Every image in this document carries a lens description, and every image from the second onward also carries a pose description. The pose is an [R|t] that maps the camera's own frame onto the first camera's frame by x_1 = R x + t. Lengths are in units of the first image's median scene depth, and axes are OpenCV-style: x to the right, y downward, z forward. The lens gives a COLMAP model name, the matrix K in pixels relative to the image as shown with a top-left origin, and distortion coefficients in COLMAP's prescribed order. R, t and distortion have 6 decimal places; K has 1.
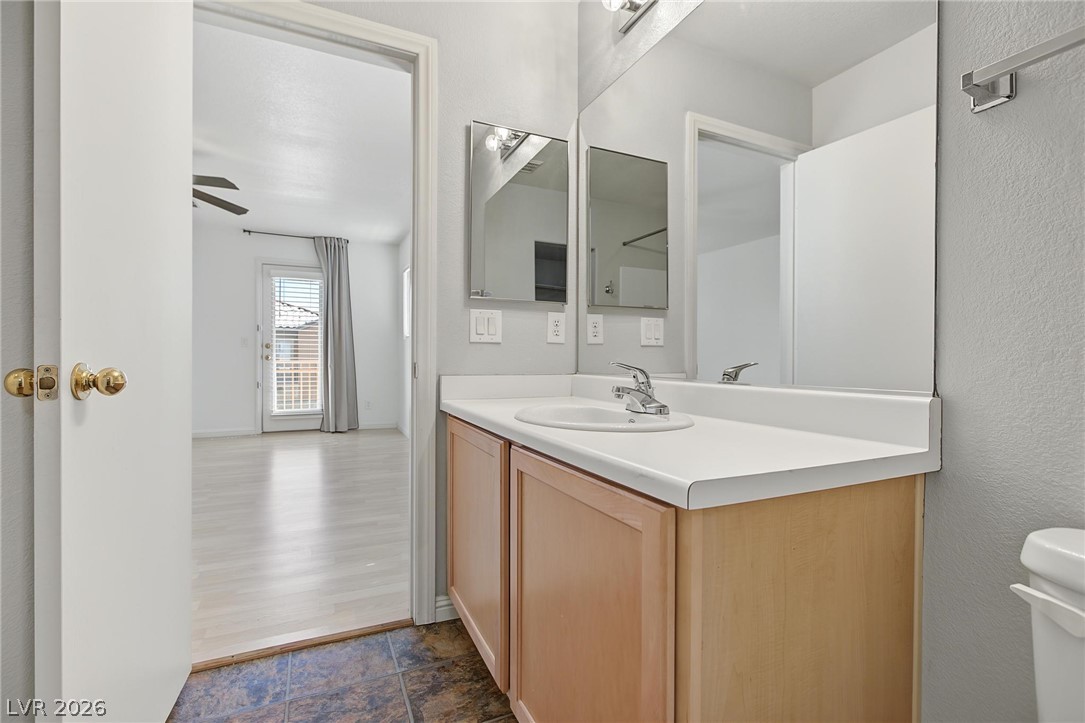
lens RADIAL K [[509.6, 0, 548.8], [0, 509.6, 363.7], [0, 0, 1]] dist [-0.006968, 0.002214]
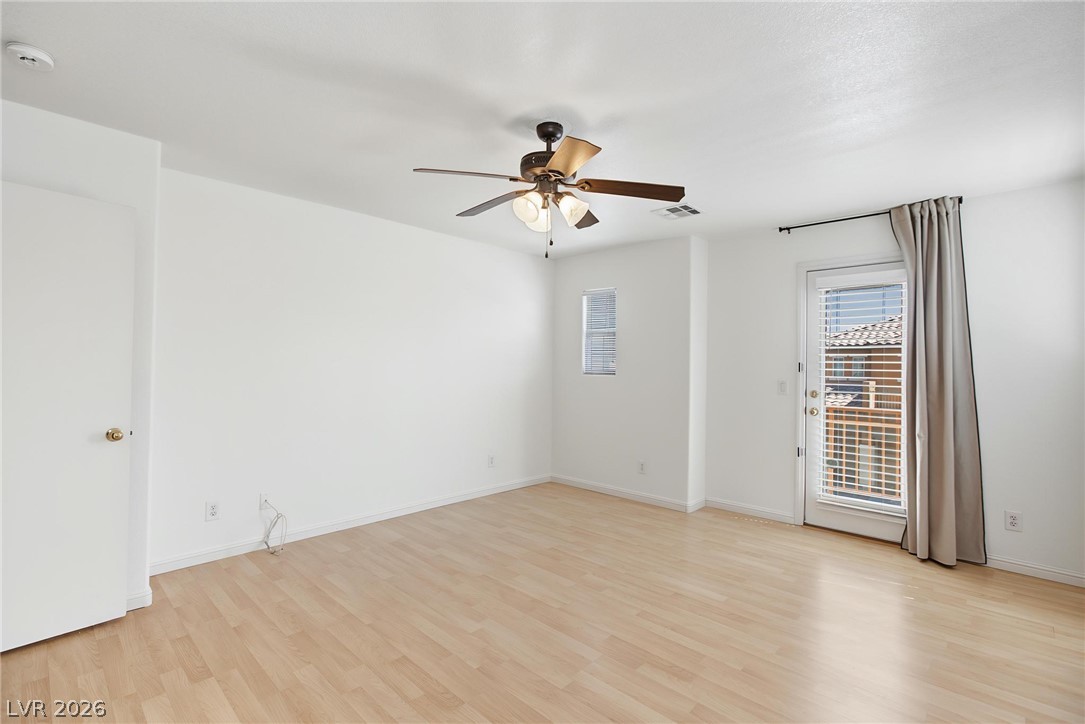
lens RADIAL K [[497.2, 0, 537.2], [0, 497.2, 359.1], [0, 0, 1]] dist [-0.007290, 0.000982]
pose [[0.347255, -0.007576, -0.937740, -0.071748], [-0.015432, 0.999786, -0.013792, -0.064549], [0.937644, 0.019260, 0.347064, 0.429566]]
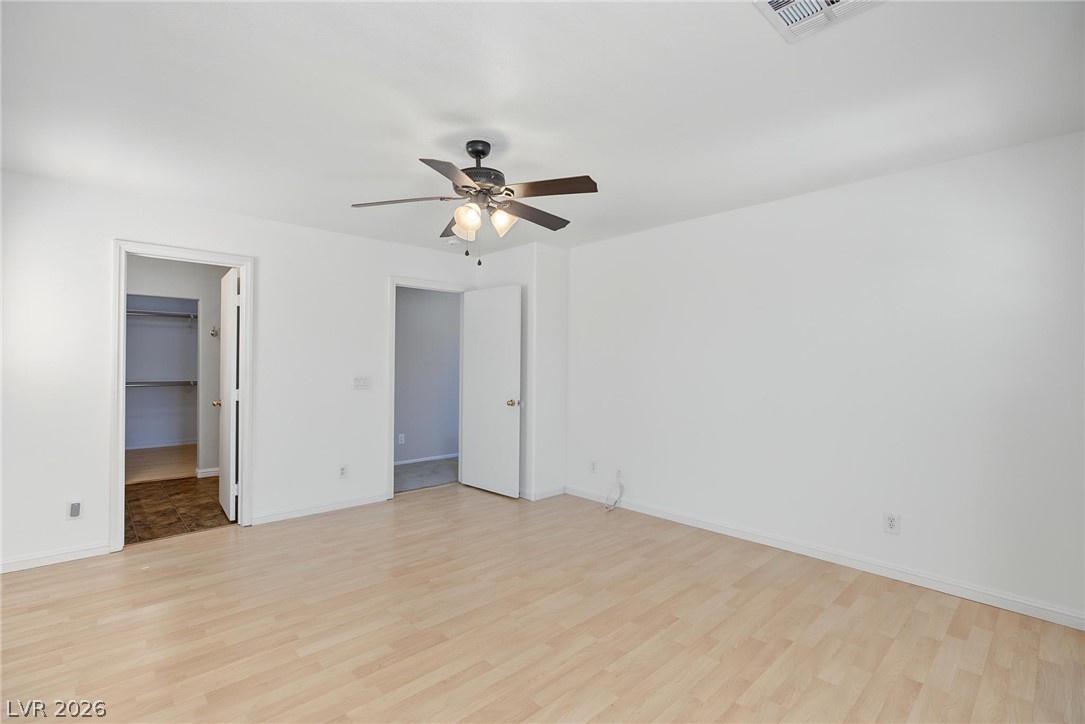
lens RADIAL K [[497.2, 0, 540.5], [0, 497.2, 364.7], [0, 0, 1]] dist [-0.007290, 0.000982]
pose [[-0.955139, -0.008946, -0.296024, -0.360718], [-0.010663, 0.999934, 0.004187, -0.066752], [0.295967, 0.007155, -0.955171, 0.986253]]
